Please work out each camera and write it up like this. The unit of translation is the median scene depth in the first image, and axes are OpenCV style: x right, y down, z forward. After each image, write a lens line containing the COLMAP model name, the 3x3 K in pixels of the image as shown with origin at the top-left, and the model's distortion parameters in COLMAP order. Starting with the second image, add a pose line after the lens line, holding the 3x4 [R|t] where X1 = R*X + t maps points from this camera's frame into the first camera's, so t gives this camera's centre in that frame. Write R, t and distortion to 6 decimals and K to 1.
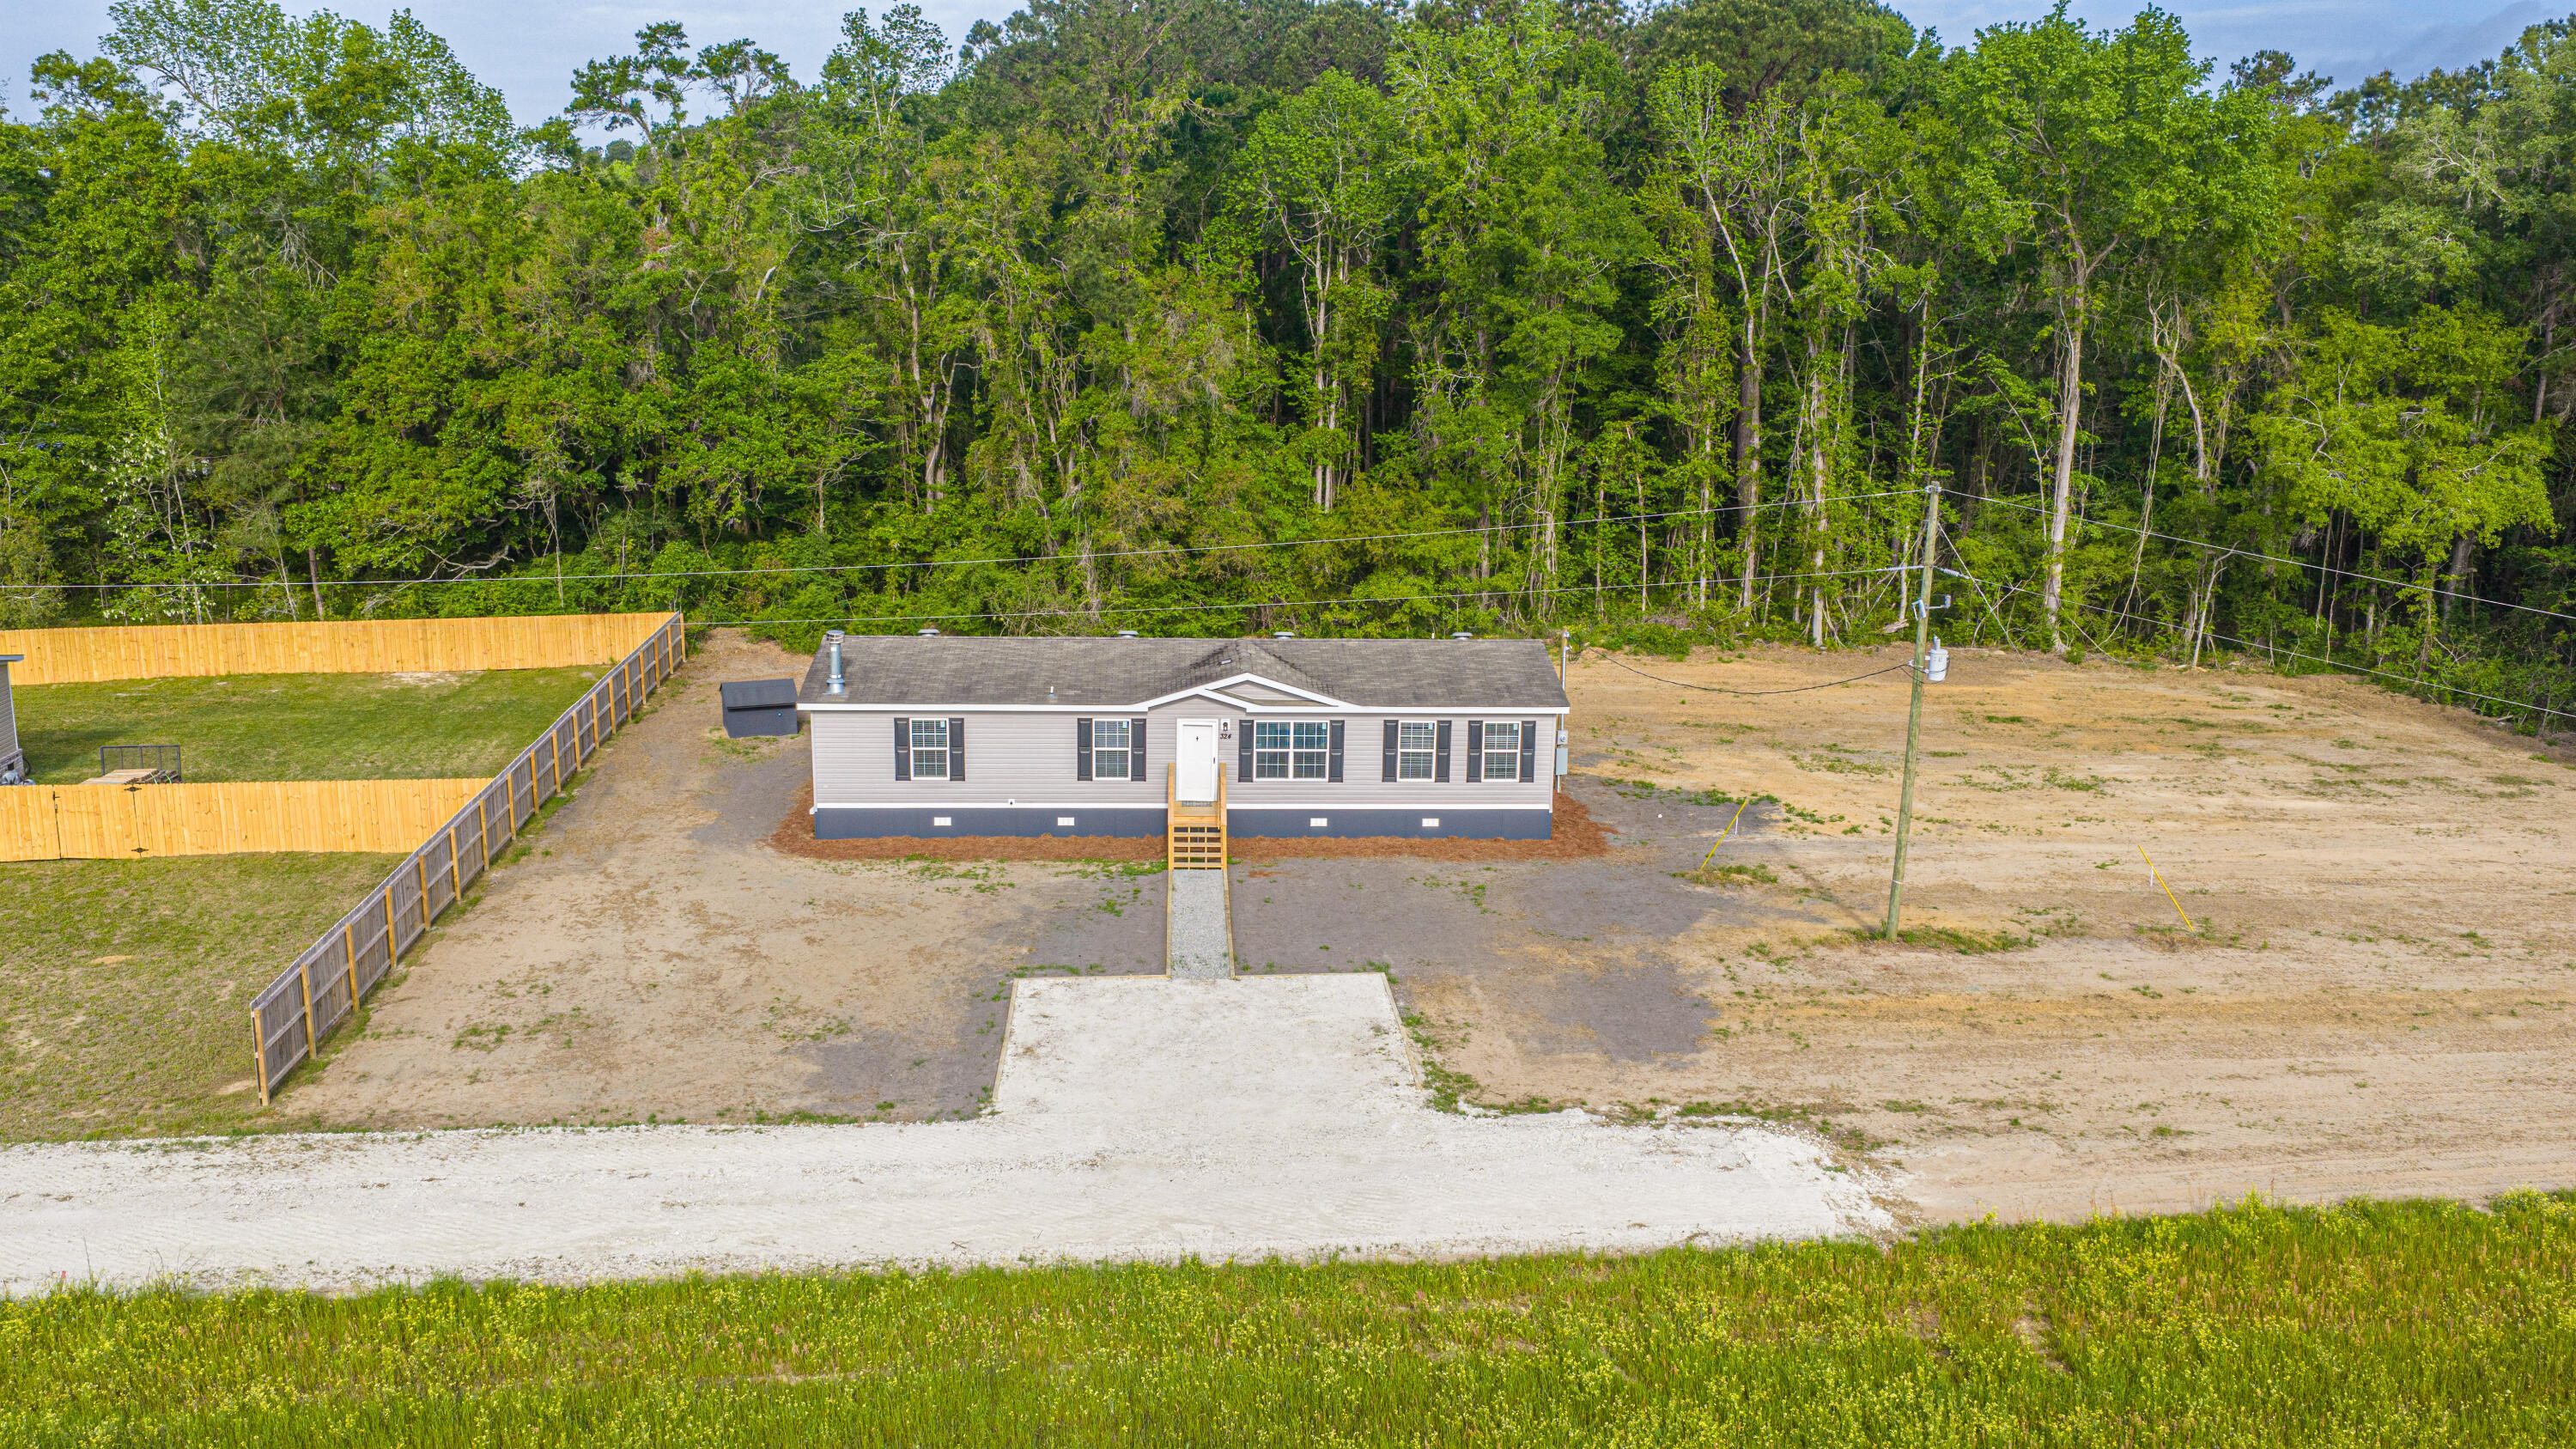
lens RADIAL K [[2123.0, 0, 1287.7], [0, 2123.0, 727.7], [0, 0, 1]] dist [0.035121, -0.074234]
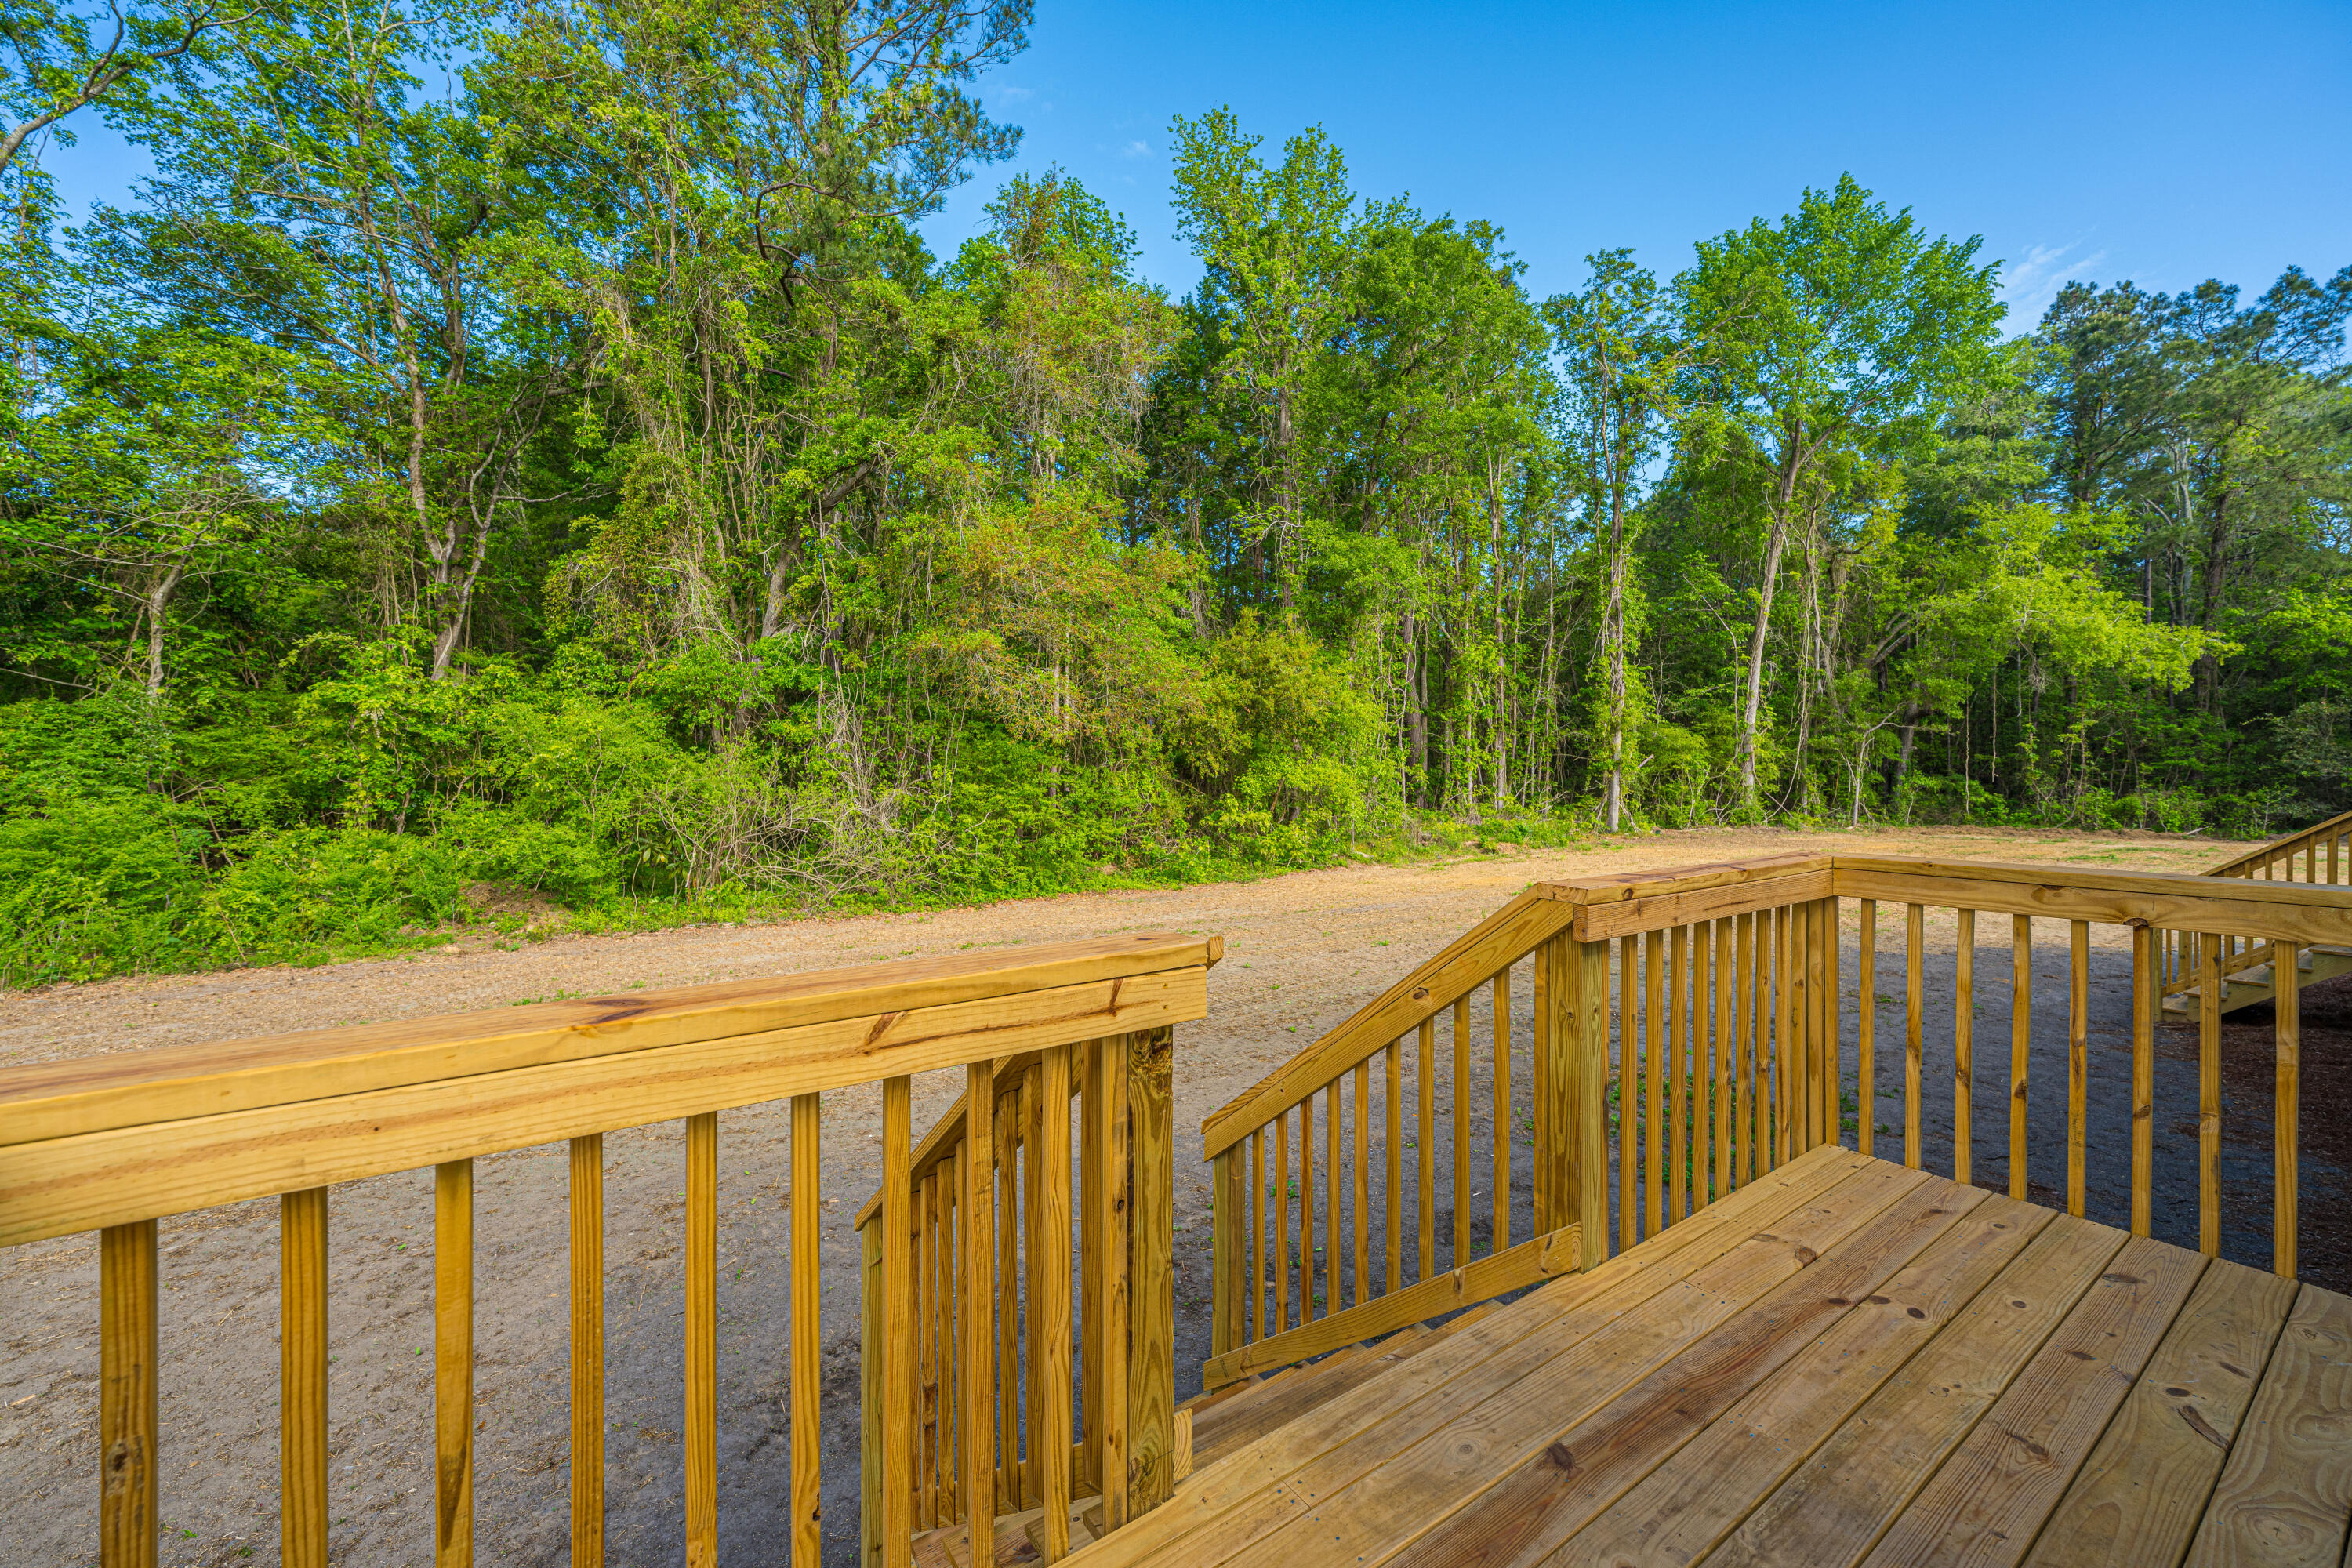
lens RADIAL K [[933.0, 0, 1169.8], [0, 933.0, 765.4], [0, 0, 1]] dist [-0.000613, 0.000539]
pose [[0.853236, -0.017708, 0.521224, -0.219564], [0.133203, 0.973675, -0.184971, -0.027058], [-0.504227, 0.227252, 0.833134, 1.147028]]
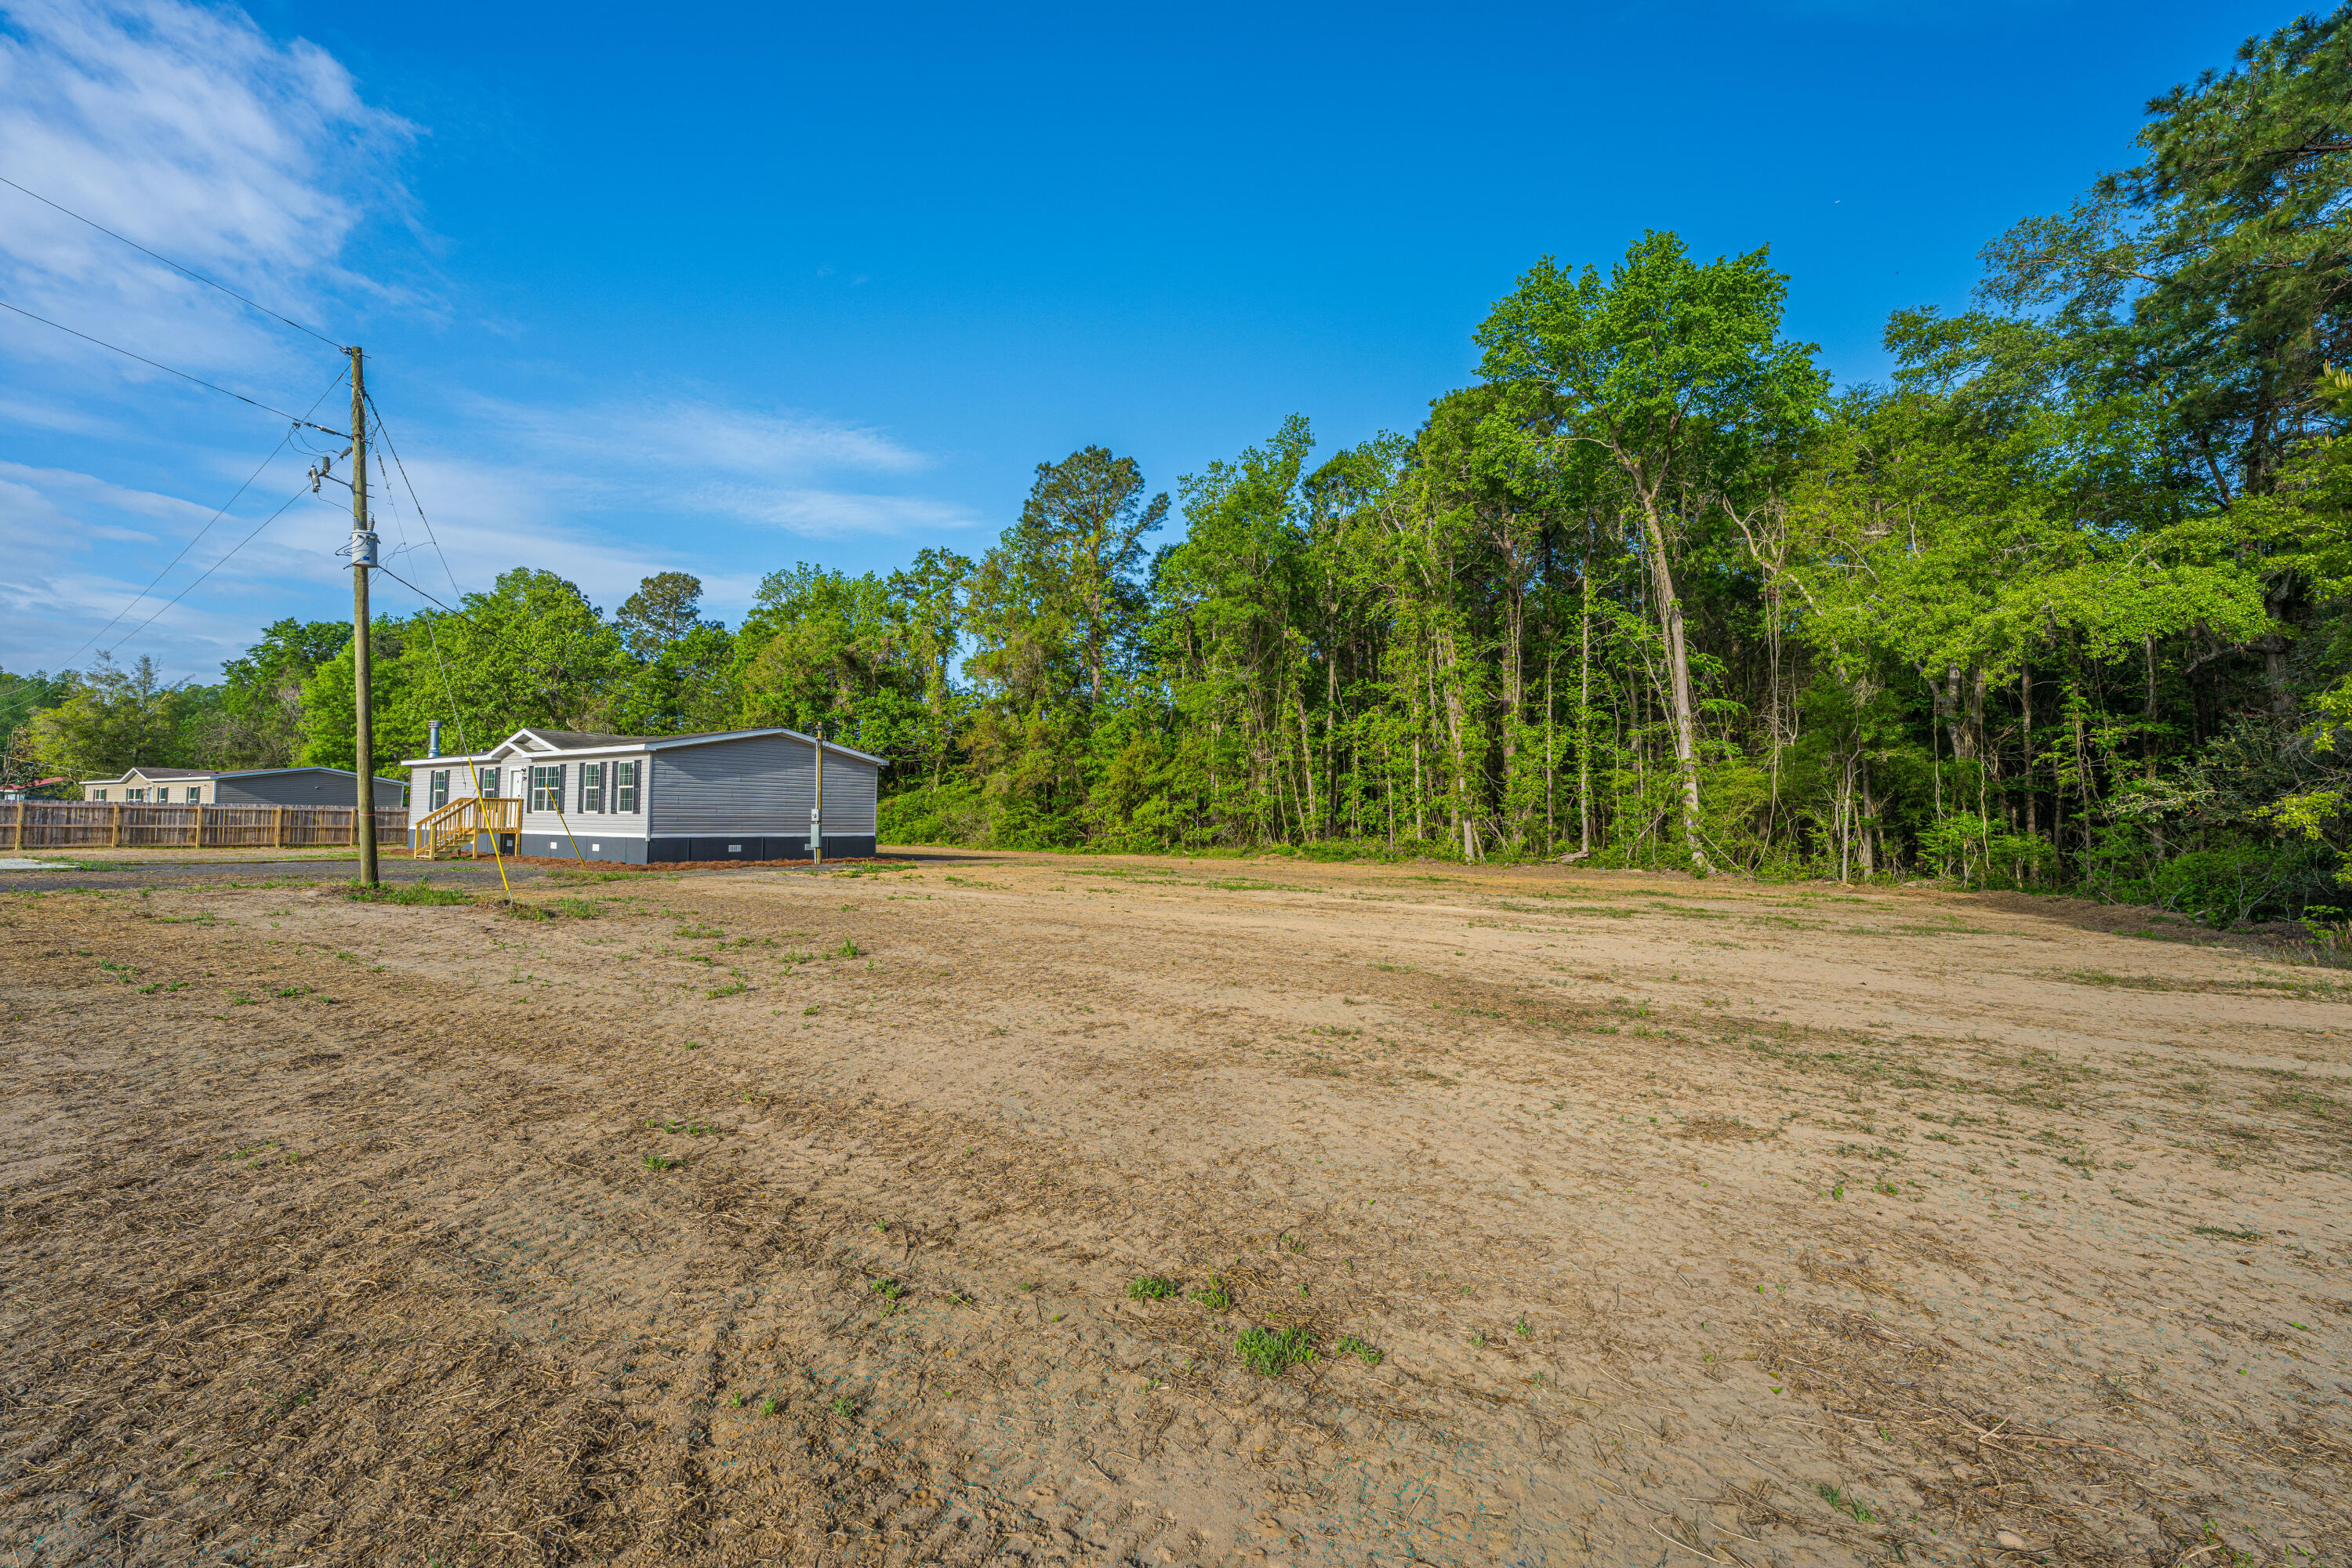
lens RADIAL K [[946.3, 0, 1174.5], [0, 946.3, 784.0], [0, 0, 1]] dist [-0.001006, -0.000060]
pose [[0.796725, -0.030884, -0.603553, 0.668027], [-0.132377, 0.965522, -0.224152, 0.087743], [0.589666, 0.258484, 0.765167, 0.774461]]
